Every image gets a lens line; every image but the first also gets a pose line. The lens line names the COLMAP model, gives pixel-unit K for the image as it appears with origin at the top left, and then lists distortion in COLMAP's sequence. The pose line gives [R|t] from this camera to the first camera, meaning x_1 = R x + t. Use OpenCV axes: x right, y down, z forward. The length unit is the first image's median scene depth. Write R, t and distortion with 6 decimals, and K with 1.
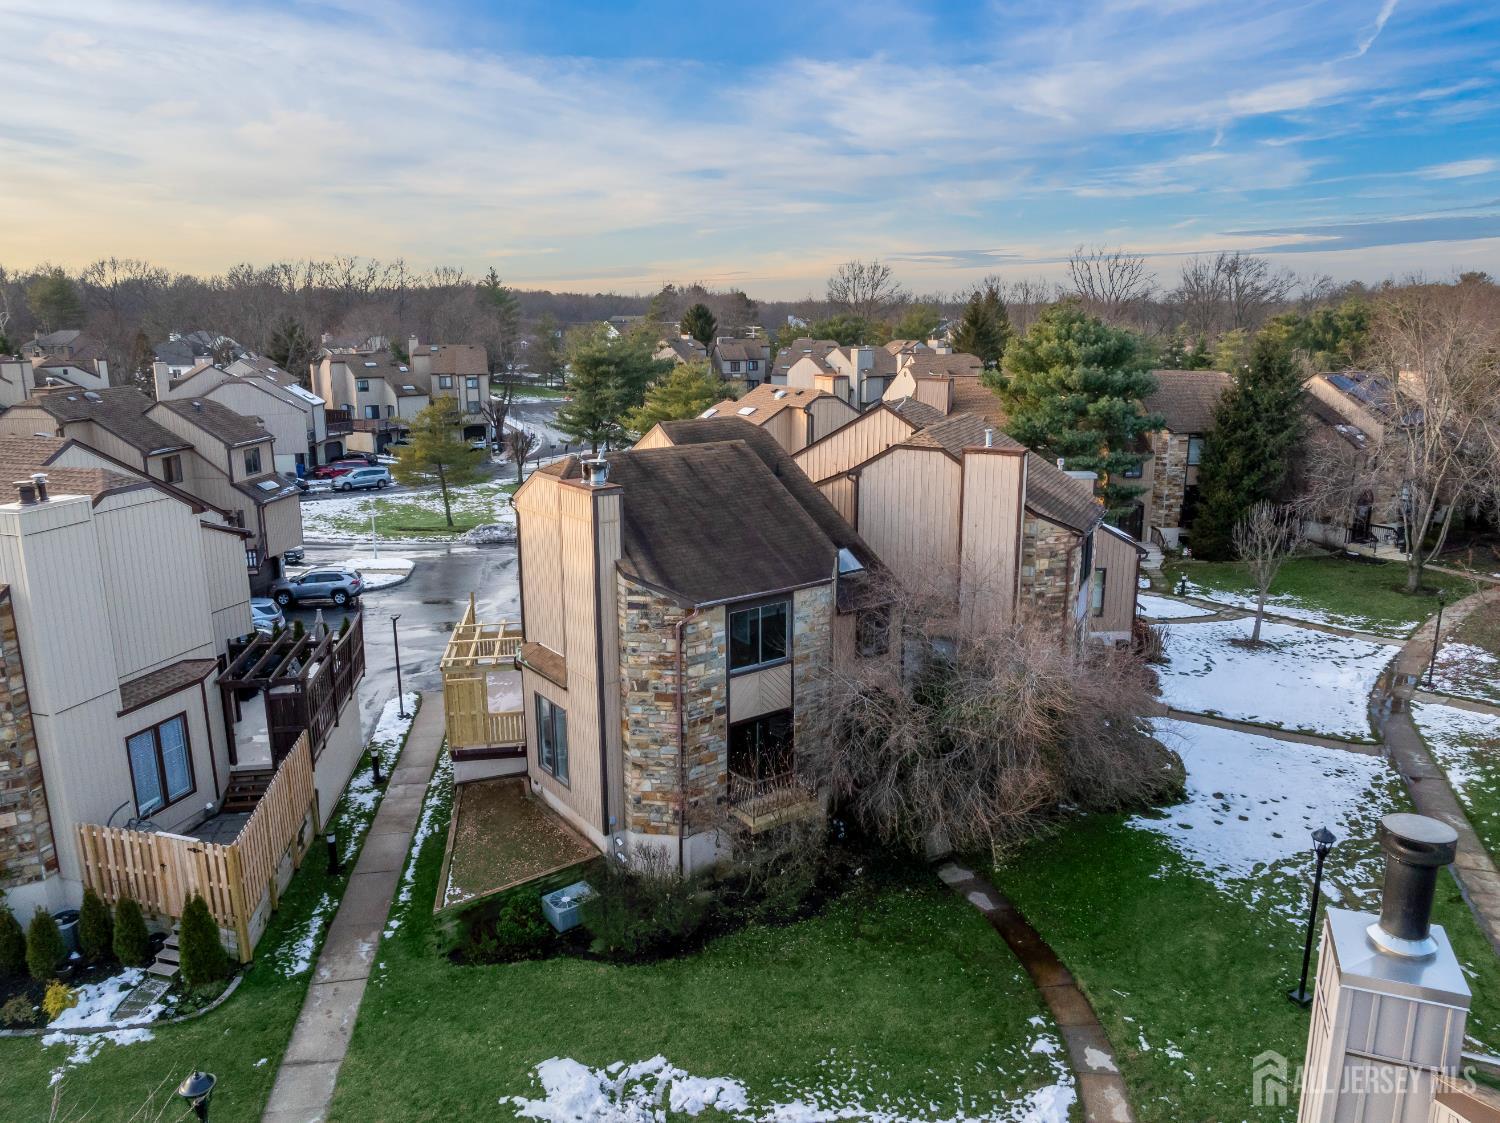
lens RADIAL K [[1038.8, 0, 750.0], [0, 1038.8, 561.5], [0, 0, 1]] dist [-0.030620, -0.001787]
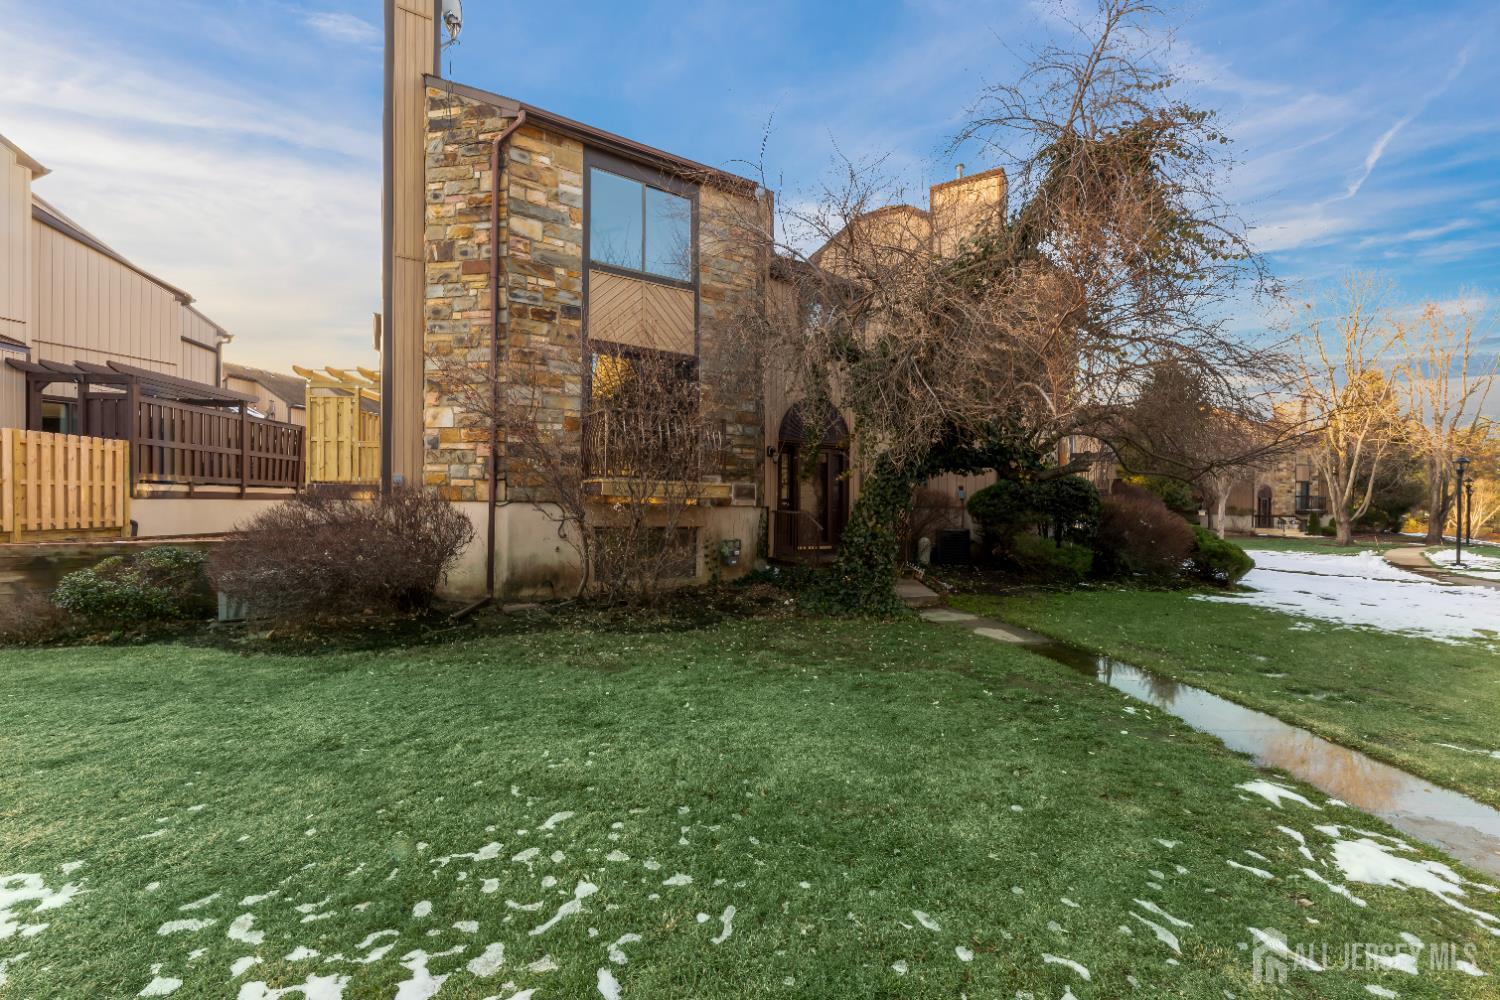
lens RADIAL K [[616.0, 0, 731.5], [0, 616.0, 497.8], [0, 0, 1]] dist [0.000201, -0.000213]
pose [[0.995104, 0.014621, -0.097744, 0.113259], [-0.034506, 0.978156, -0.204986, 0.338262], [0.092612, 0.207355, 0.973872, 0.661129]]
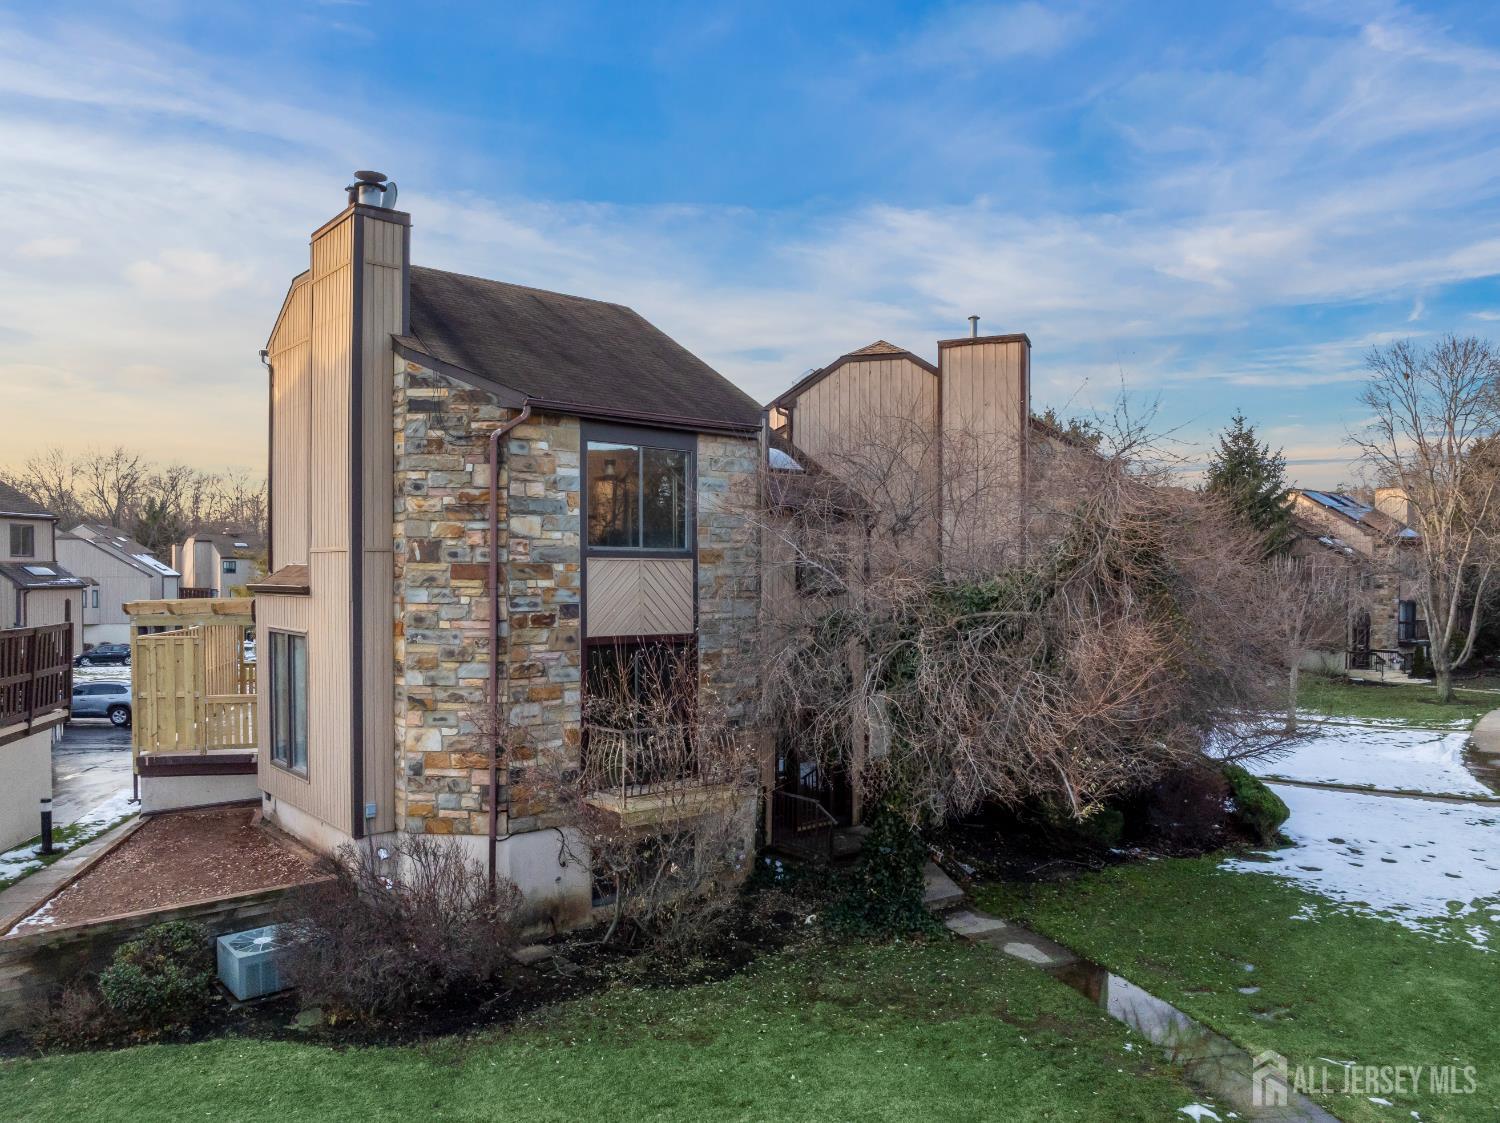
lens RADIAL K [[1088.6, 0, 749.0], [0, 1088.6, 590.8], [0, 0, 1]] dist [-0.038736, -0.001592]
pose [[0.997103, 0.005651, 0.075847, 0.025437], [0.009160, 0.981054, -0.193520, 0.253442], [-0.075504, 0.193654, 0.978160, 0.402606]]
